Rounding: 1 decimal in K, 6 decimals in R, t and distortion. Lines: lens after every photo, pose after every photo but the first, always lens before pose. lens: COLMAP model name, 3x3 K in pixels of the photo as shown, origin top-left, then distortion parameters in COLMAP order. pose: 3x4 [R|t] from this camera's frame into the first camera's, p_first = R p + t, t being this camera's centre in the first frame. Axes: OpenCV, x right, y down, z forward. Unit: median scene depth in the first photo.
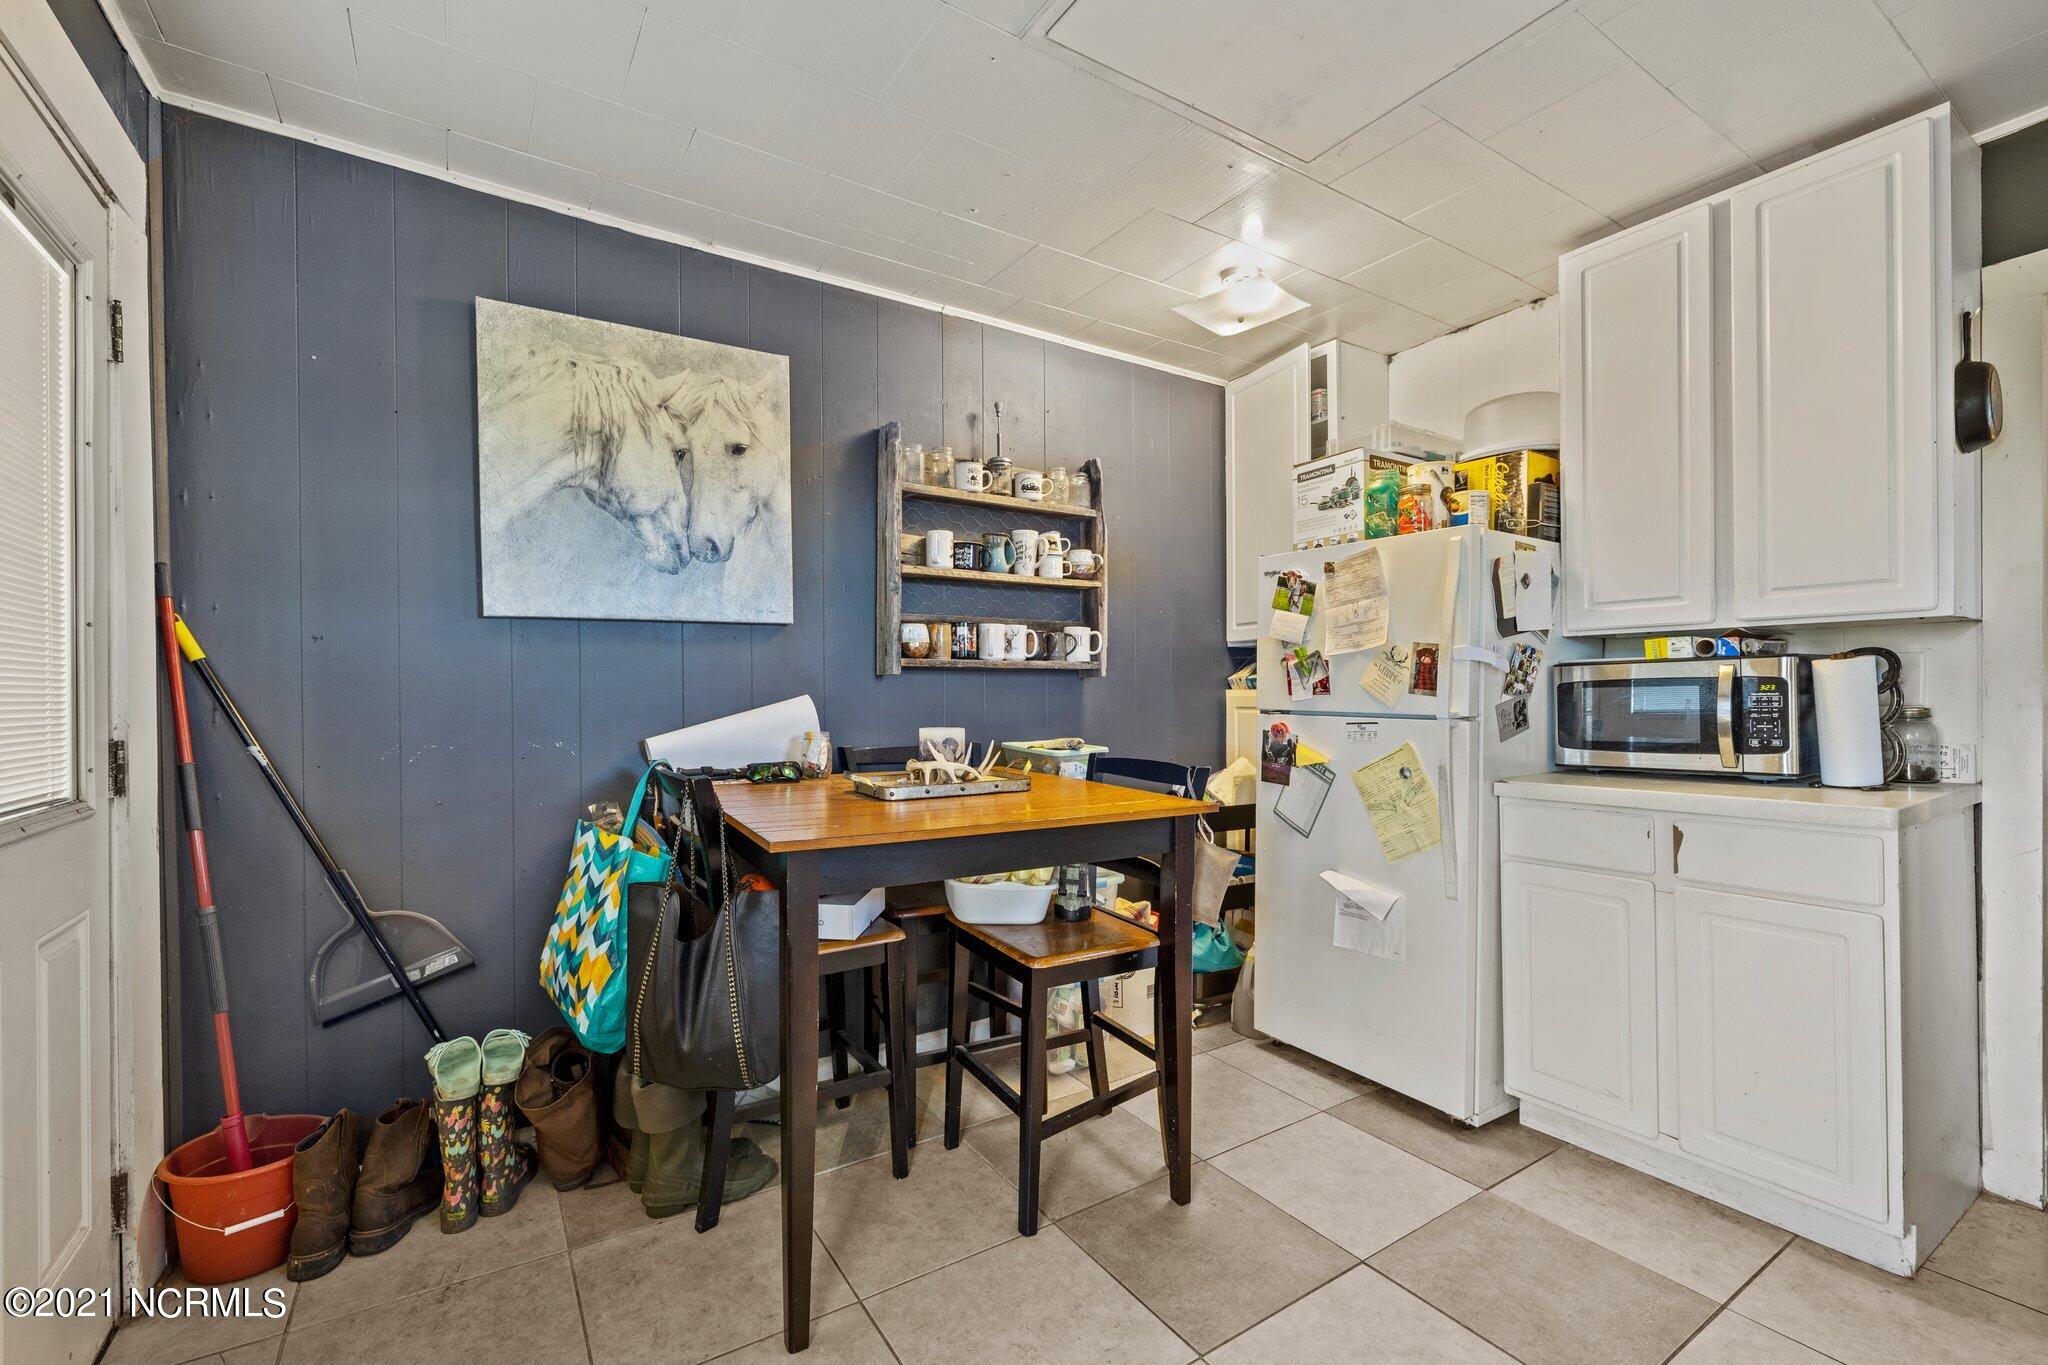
lens RADIAL K [[871.0, 0, 1021.8], [0, 871.0, 697.5], [0, 0, 1]] dist [-0.000218, 0.000170]
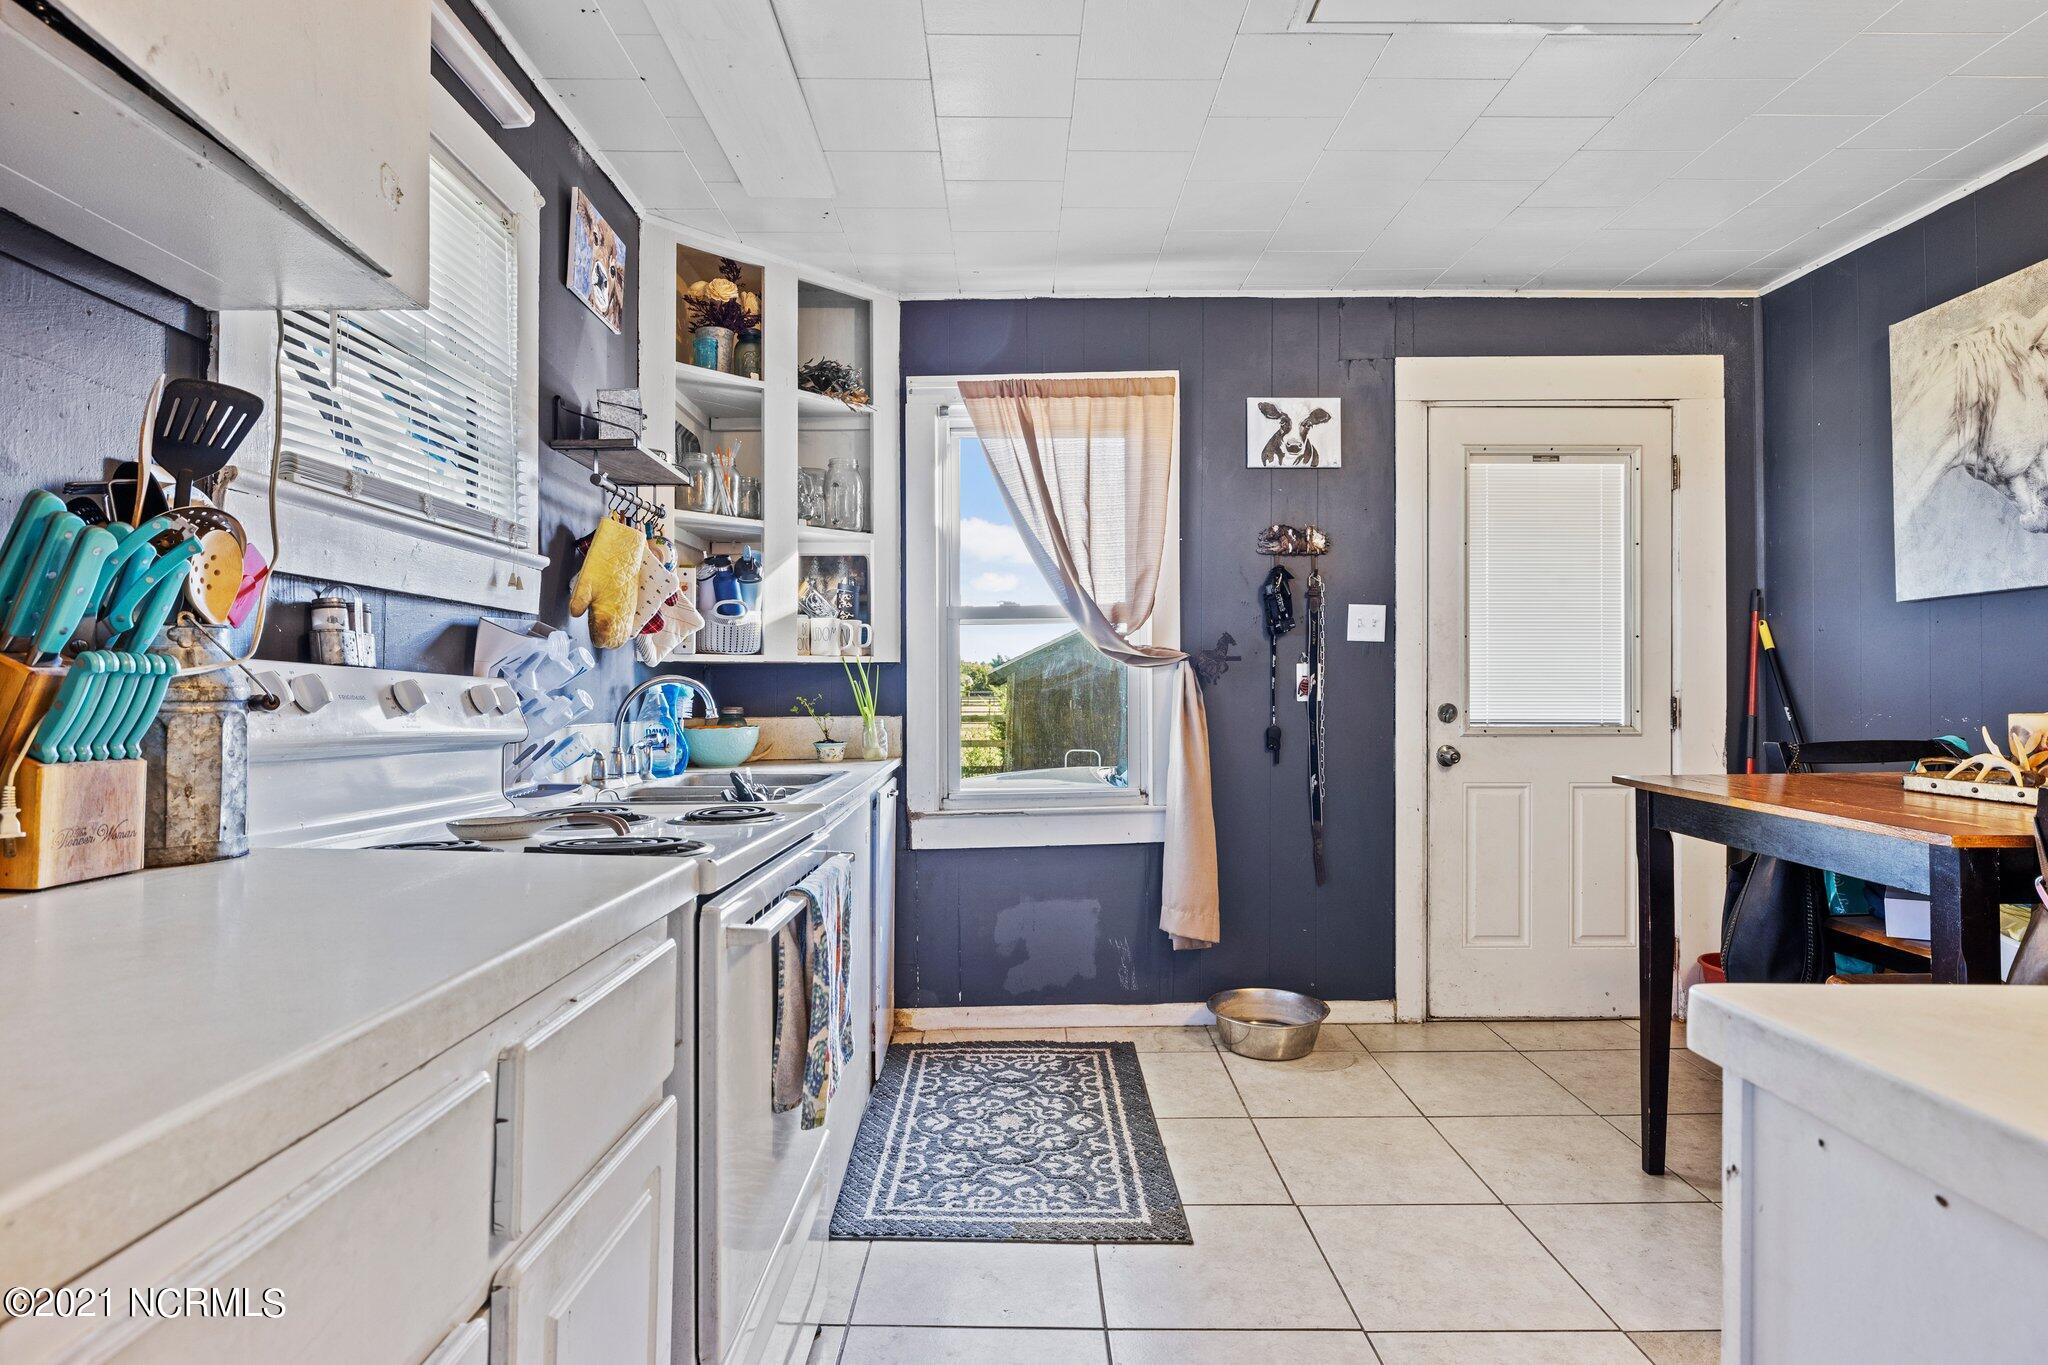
lens RADIAL K [[1065.0, 0, 1024.0], [0, 1065.0, 682.5], [0, 0, 1]] dist [-0.003841, -0.001226]
pose [[-0.537875, 0.005183, -0.843009, 0.993133], [-0.000498, 0.999979, 0.006466, 0.002686], [0.843024, 0.003898, -0.537861, 0.666973]]
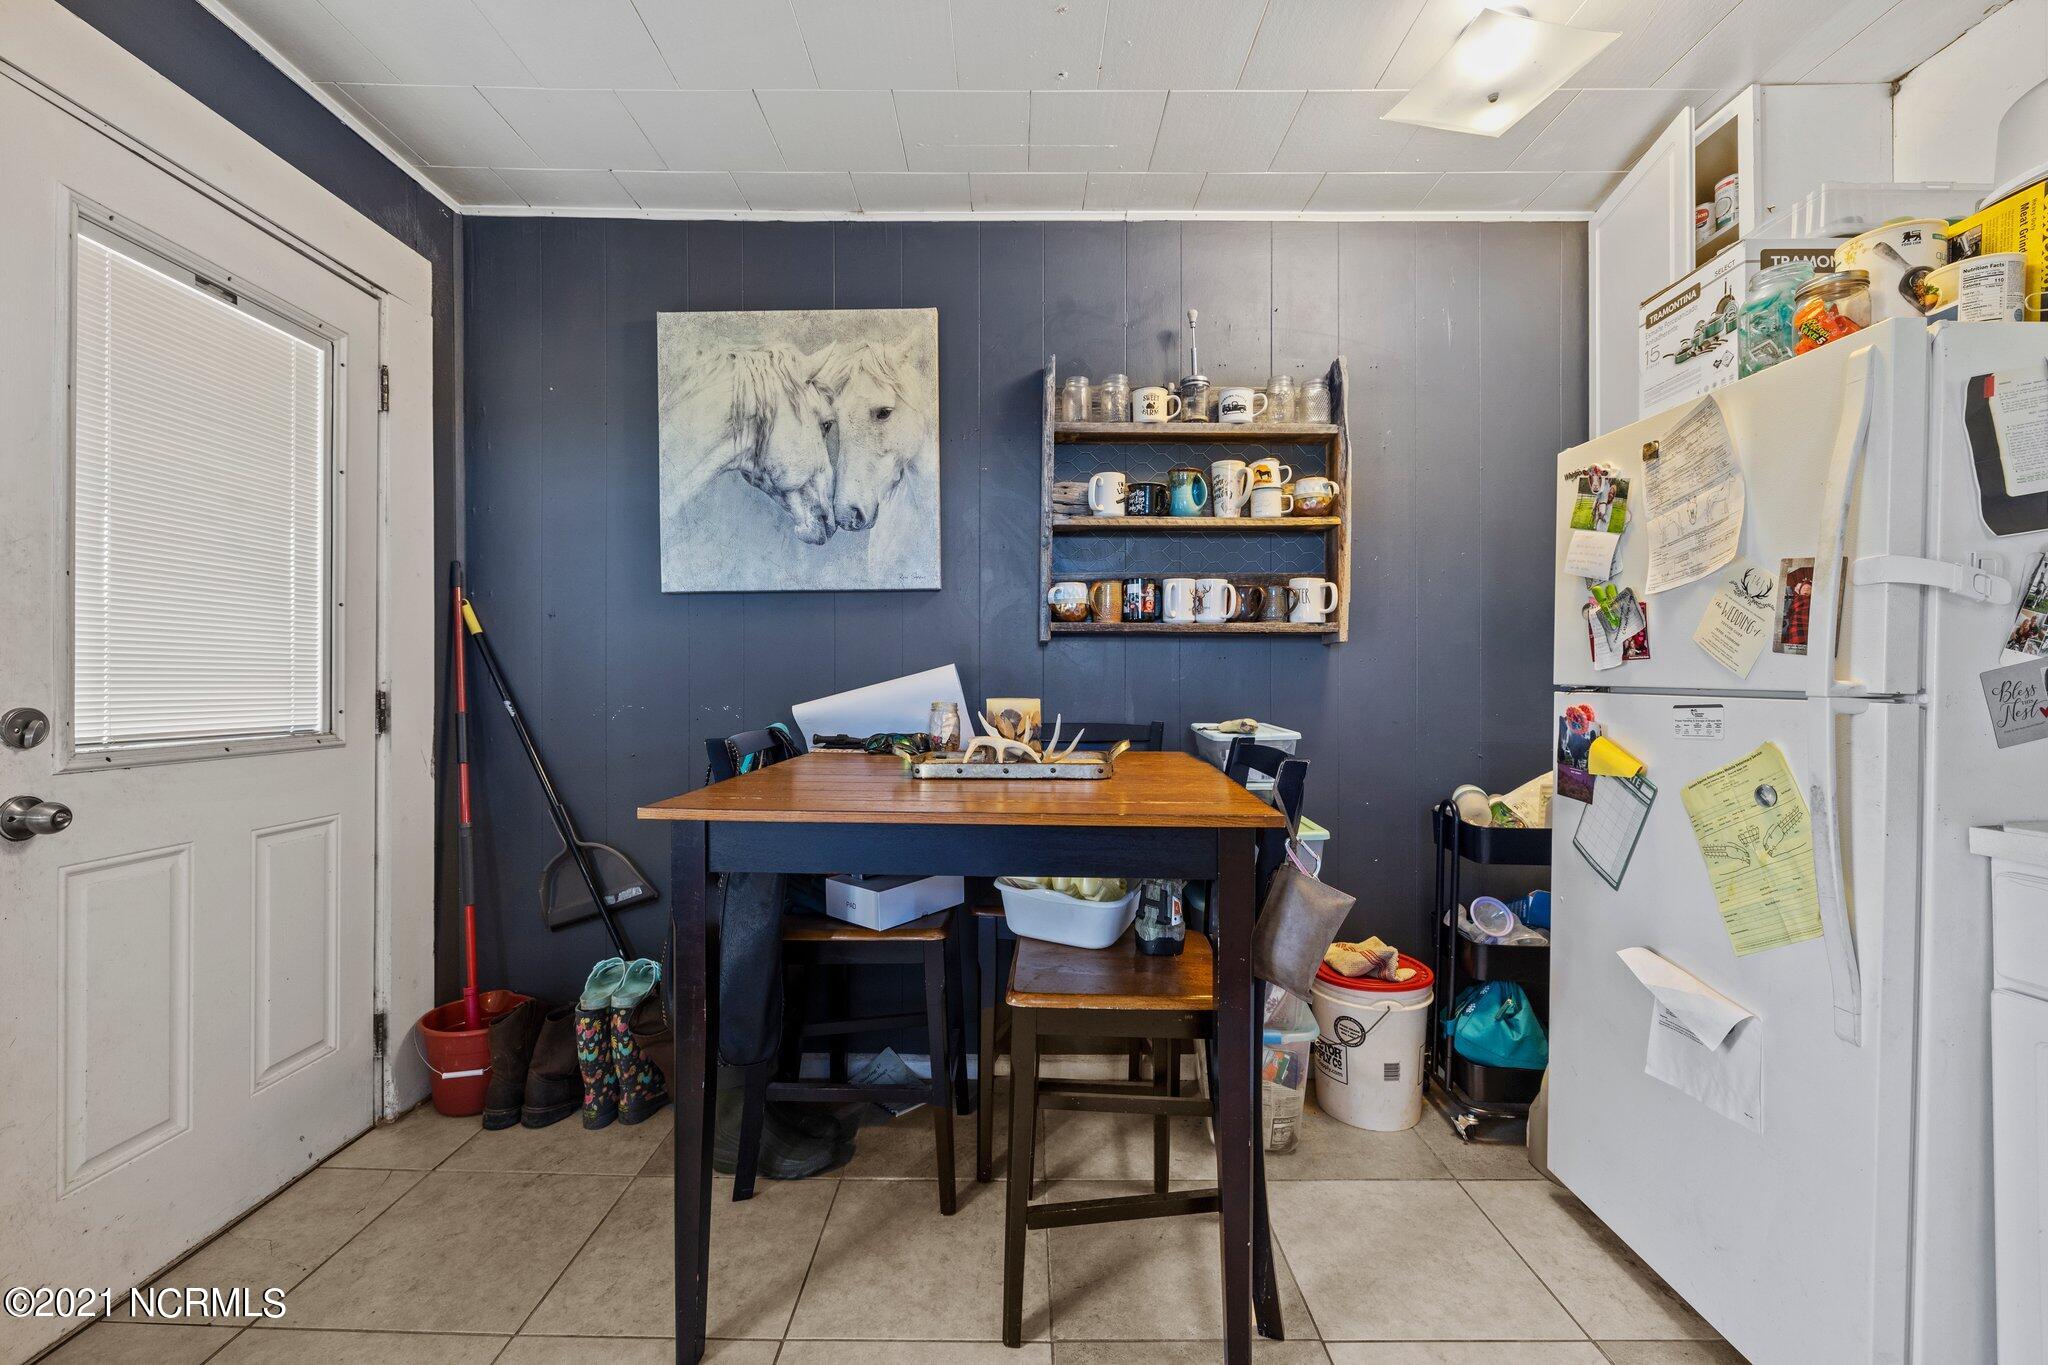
lens RADIAL K [[856.7, 0, 1024.0], [0, 856.7, 682.5], [0, 0, 1]] dist [-0.000724, 0.000234]
pose [[0.838357, 0.006012, -0.545088, 0.329062], [-0.008164, 0.999966, -0.001526, 0.018408], [0.545060, 0.005729, 0.838377, 0.273545]]
